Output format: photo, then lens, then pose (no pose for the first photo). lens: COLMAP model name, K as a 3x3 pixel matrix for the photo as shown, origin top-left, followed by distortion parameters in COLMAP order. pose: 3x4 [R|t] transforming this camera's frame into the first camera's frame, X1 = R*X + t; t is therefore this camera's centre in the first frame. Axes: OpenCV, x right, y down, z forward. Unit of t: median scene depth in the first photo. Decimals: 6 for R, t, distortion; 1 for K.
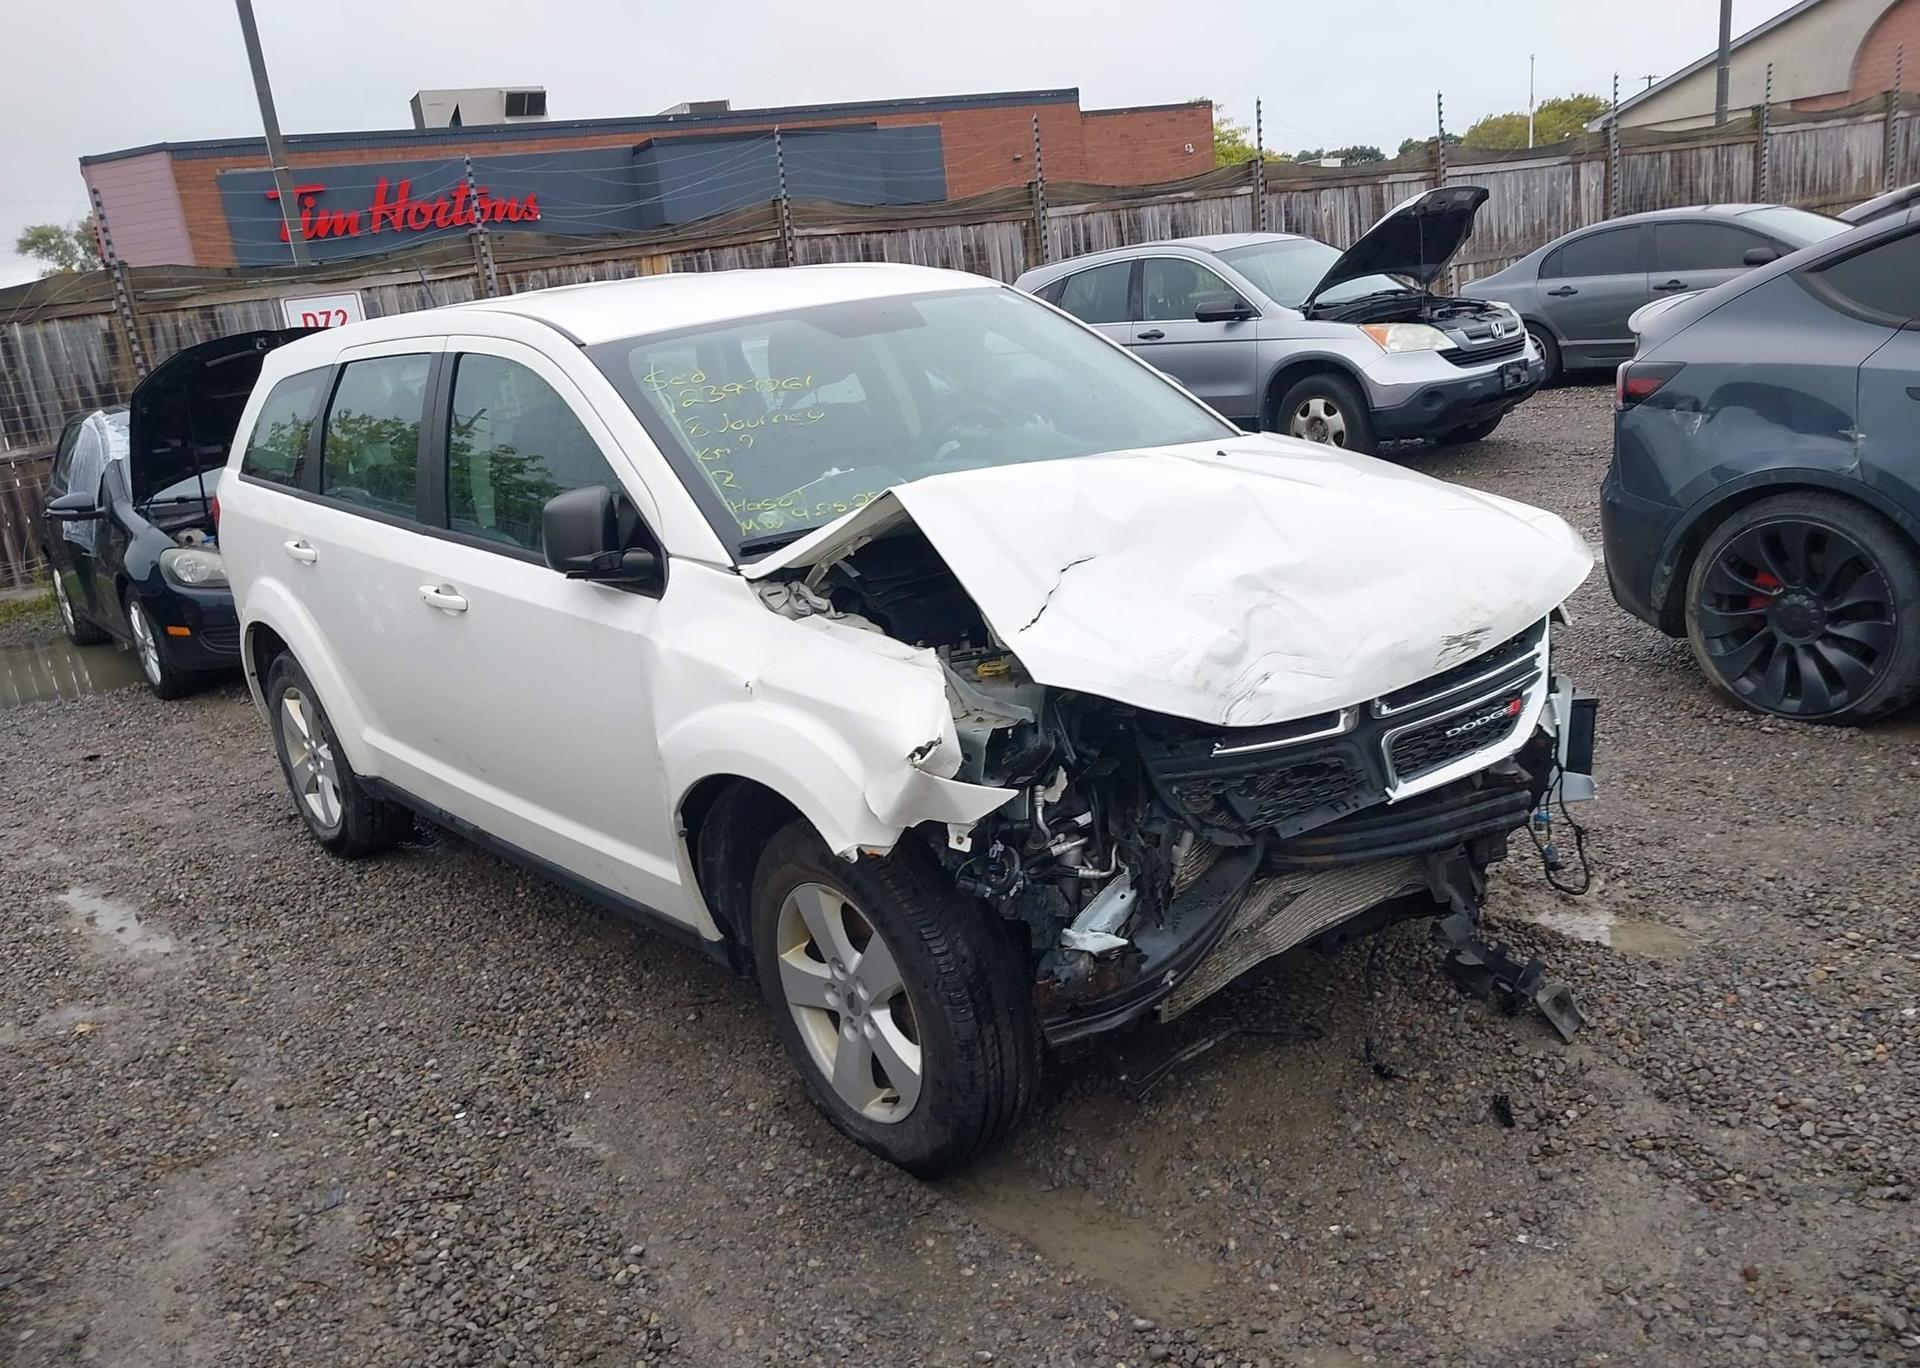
lens RADIAL K [[1490.6, 0, 960.0], [0, 1490.6, 684.0], [0, 0, 1]] dist [0.017468, -0.010213]
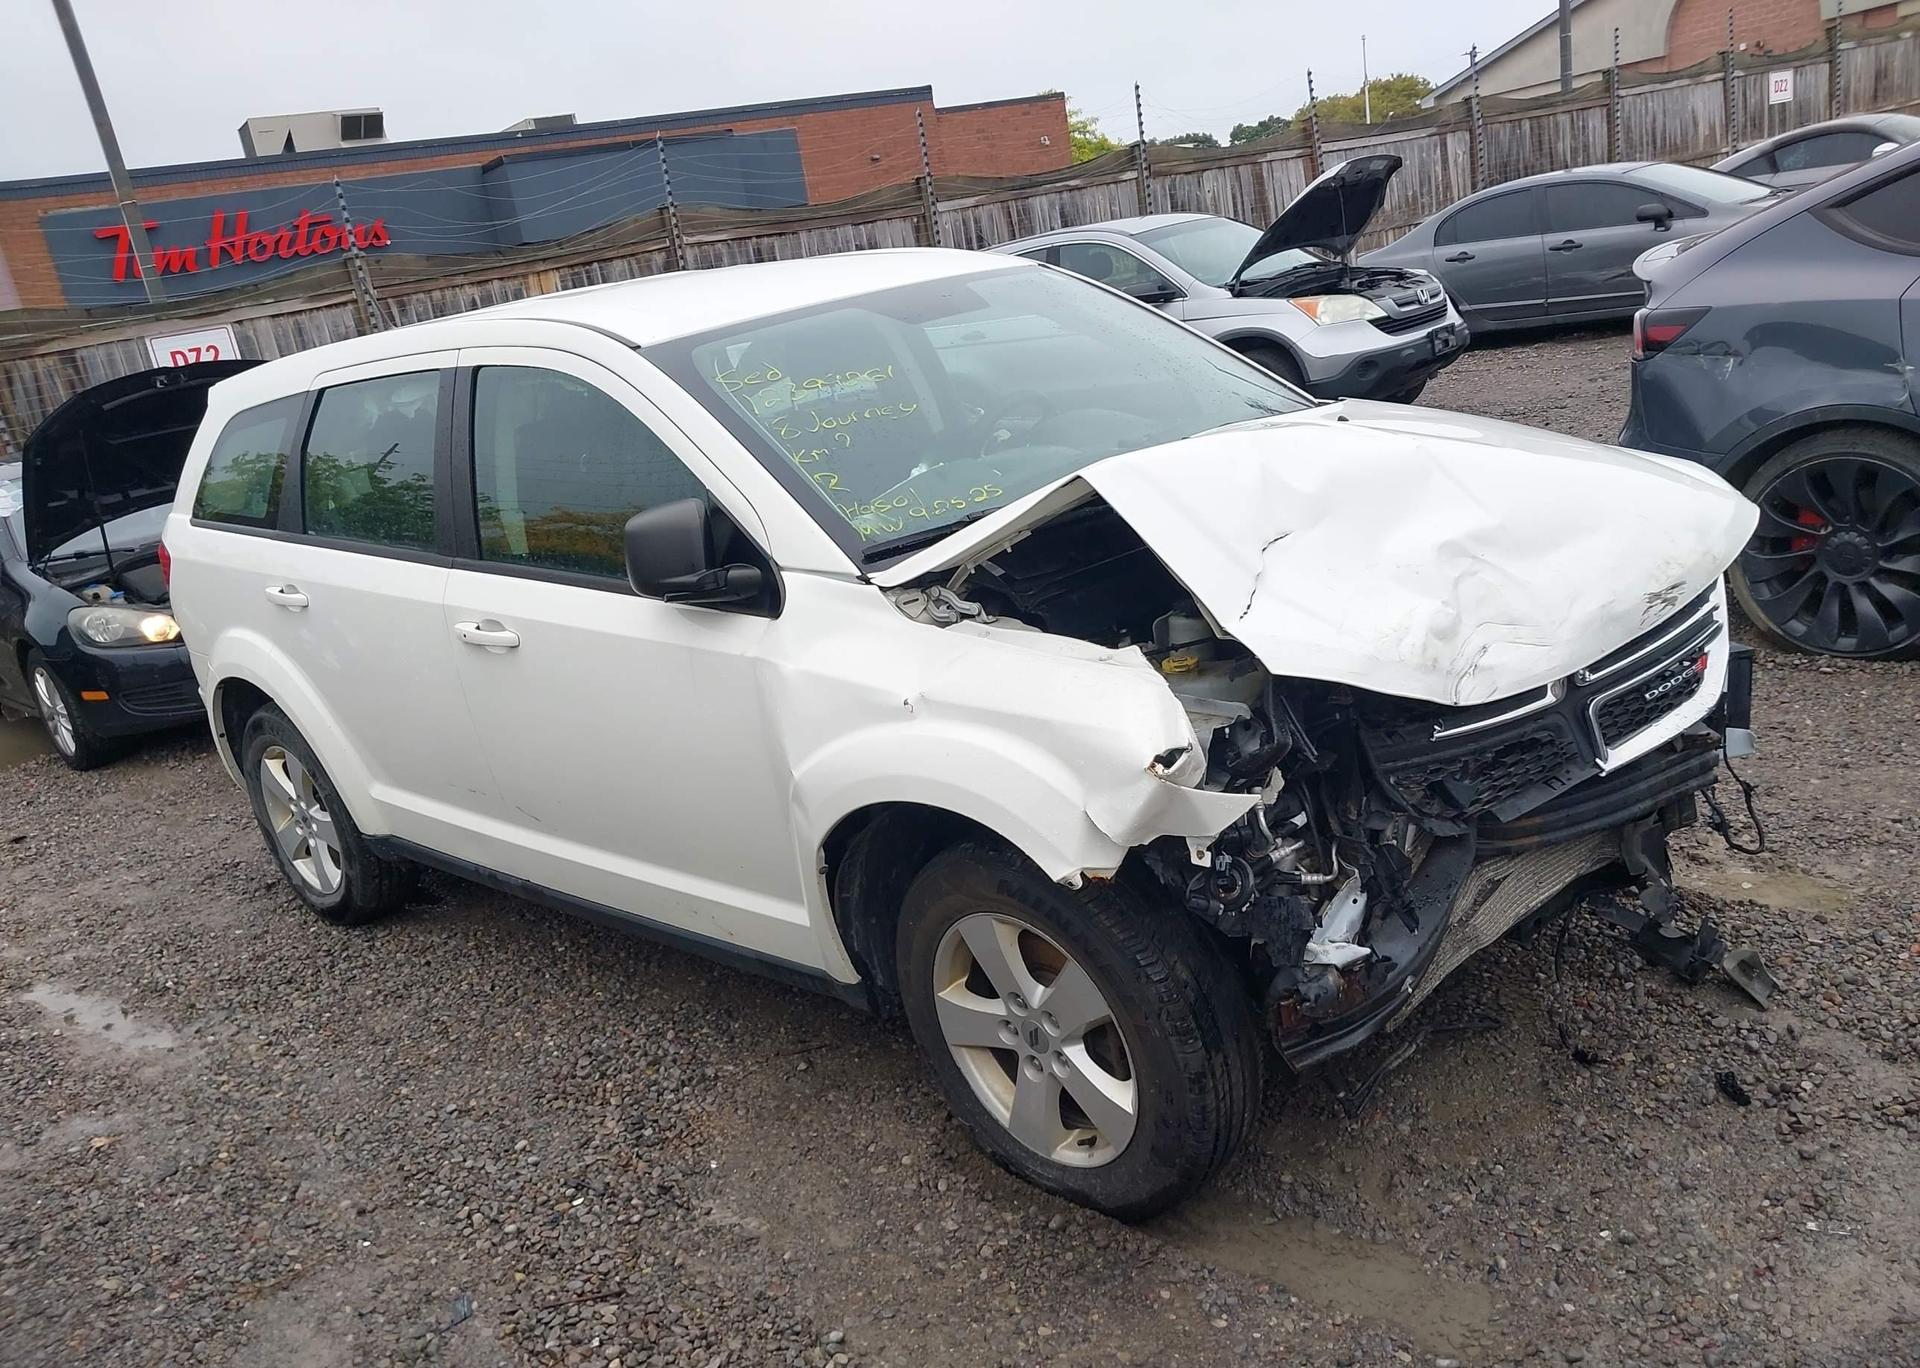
lens RADIAL K [[1469.7, 0, 923.4], [0, 1469.7, 690.0], [0, 0, 1]] dist [0.018472, -0.012779]
pose [[0.993784, -0.076760, 0.080628, -0.149877], [0.076553, 0.997049, 0.005653, -0.008454], [-0.080825, 0.000554, 0.996728, 0.078872]]
